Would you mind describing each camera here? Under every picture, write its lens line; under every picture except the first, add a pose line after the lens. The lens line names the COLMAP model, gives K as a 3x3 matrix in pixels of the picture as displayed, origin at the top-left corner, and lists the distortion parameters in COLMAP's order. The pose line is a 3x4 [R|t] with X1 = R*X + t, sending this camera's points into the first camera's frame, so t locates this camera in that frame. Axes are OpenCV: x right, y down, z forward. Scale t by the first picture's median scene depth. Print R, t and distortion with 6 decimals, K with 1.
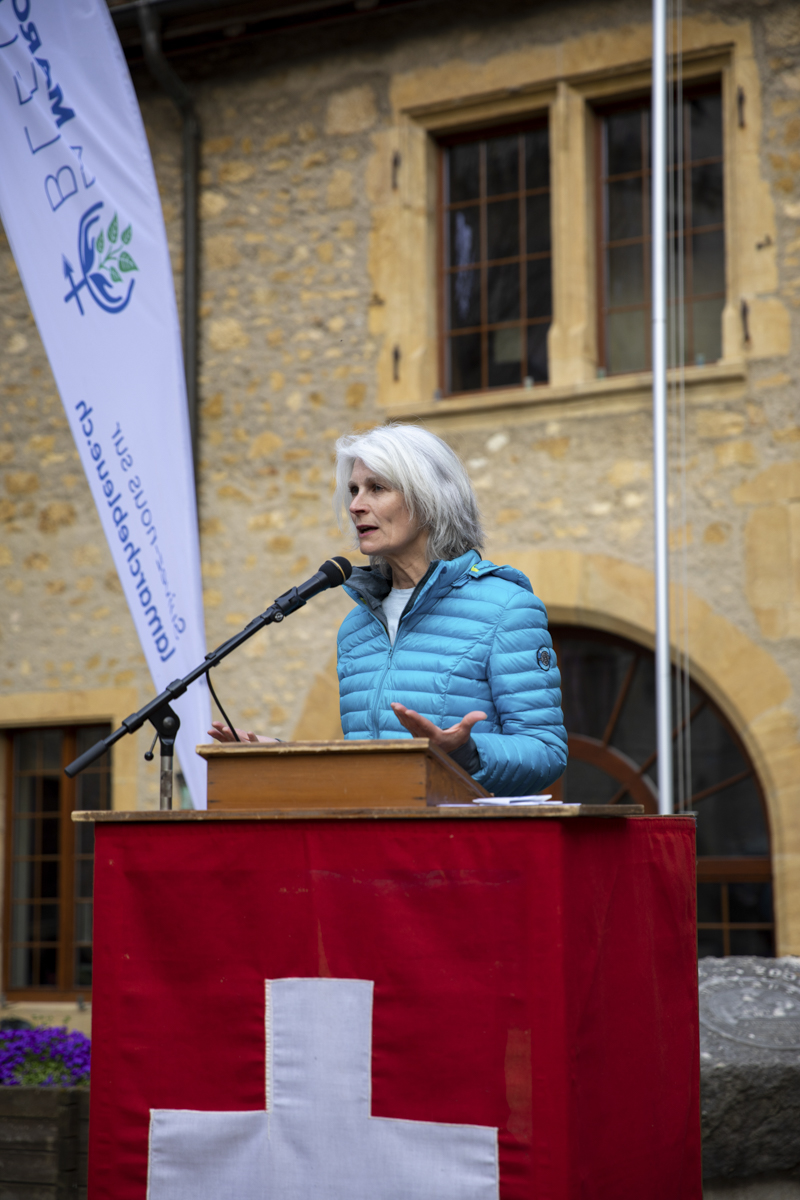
lens RADIAL K [[2251.3, 0, 399.2], [0, 2251.3, 595.2], [0, 0, 1]] dist [0.238564, -0.147939]
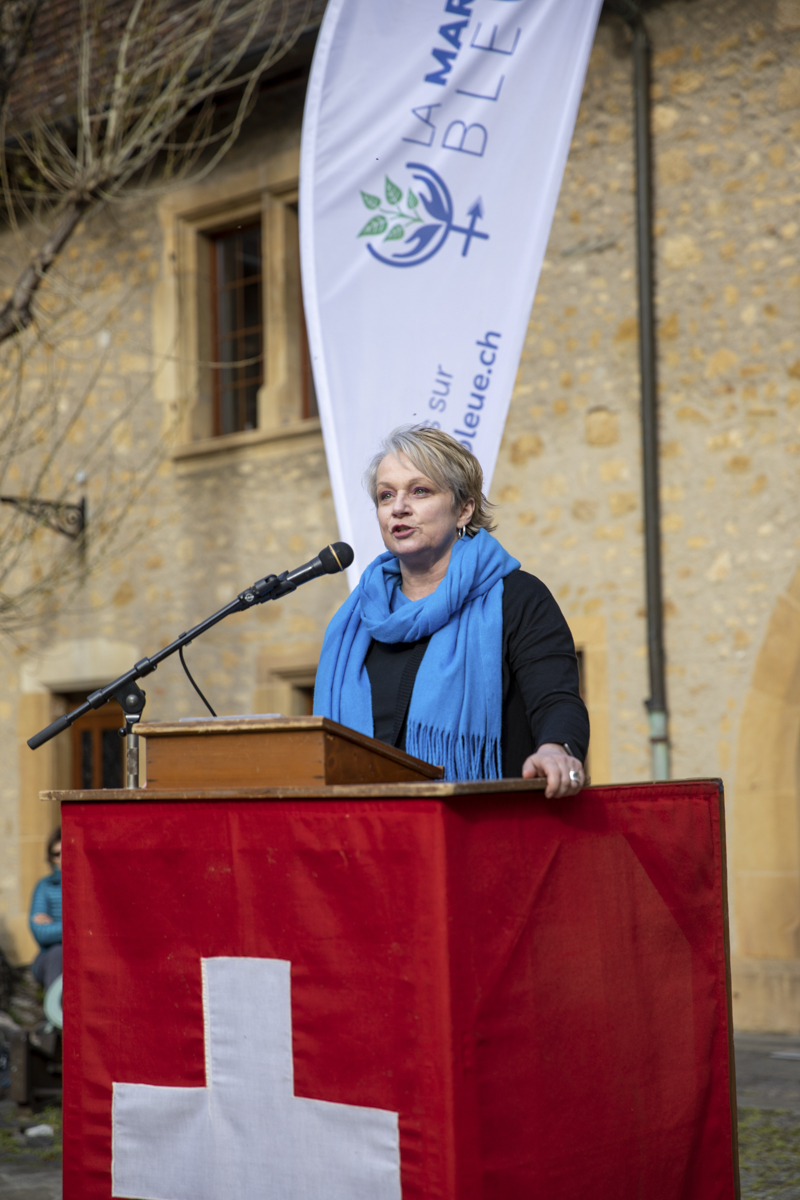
lens RADIAL K [[2251.3, 0, 399.2], [0, 2251.3, 595.2], [0, 0, 1]] dist [0.238564, -0.147939]
pose [[0.958274, -0.037824, -0.283337, 0.086867], [0.048929, 0.998282, 0.032218, -0.005024], [0.281632, -0.044737, 0.958479, 0.020093]]
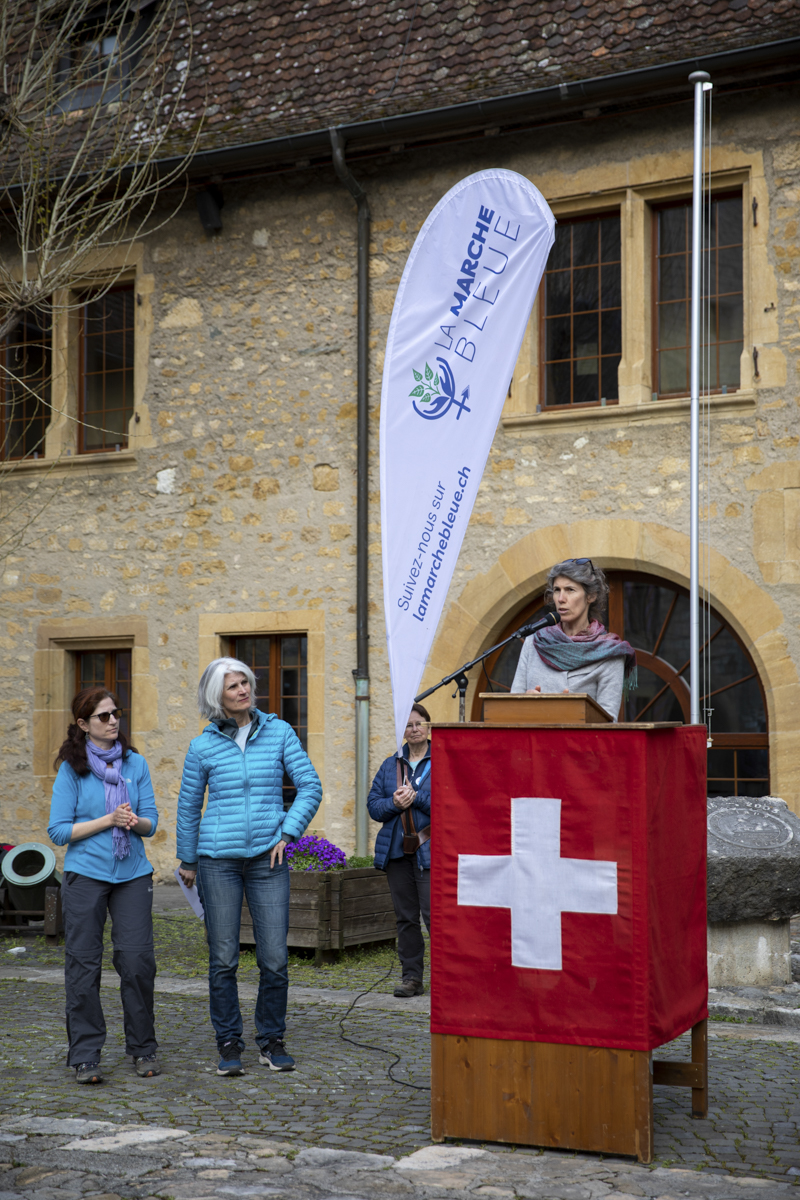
lens RADIAL K [[1967.4, 0, 409.2], [0, 1967.4, 598.7], [0, 0, 1]] dist [0.133508, 0.163722]
pose [[0.999555, 0.006819, -0.029050, -0.028881], [-0.005242, 0.998527, 0.054004, -0.036553], [0.029375, -0.053827, 0.998118, -0.258744]]
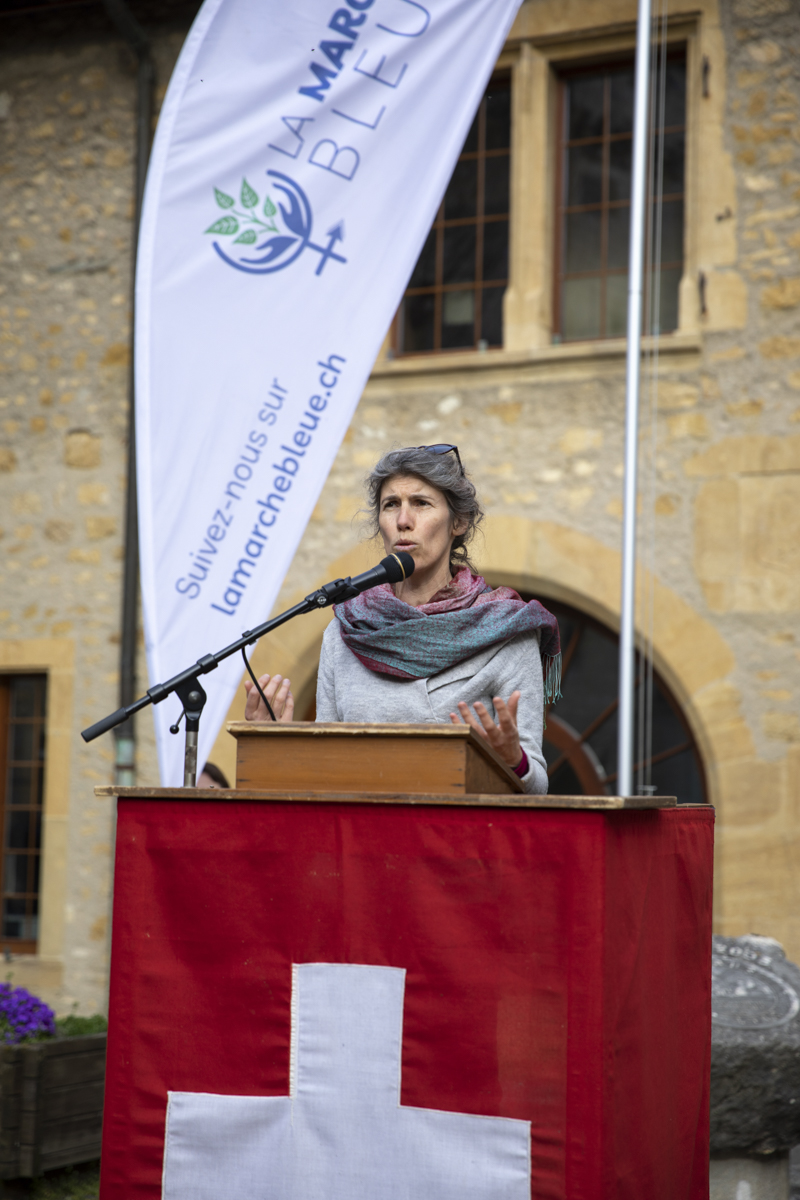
lens RADIAL K [[2251.3, 0, 399.2], [0, 2251.3, 595.2], [0, 0, 1]] dist [0.238564, -0.147939]
pose [[0.998618, 0.033863, 0.040195, -0.015855], [-0.034677, 0.999204, 0.019740, -0.002938], [-0.039494, -0.021107, 0.998997, 0.006224]]
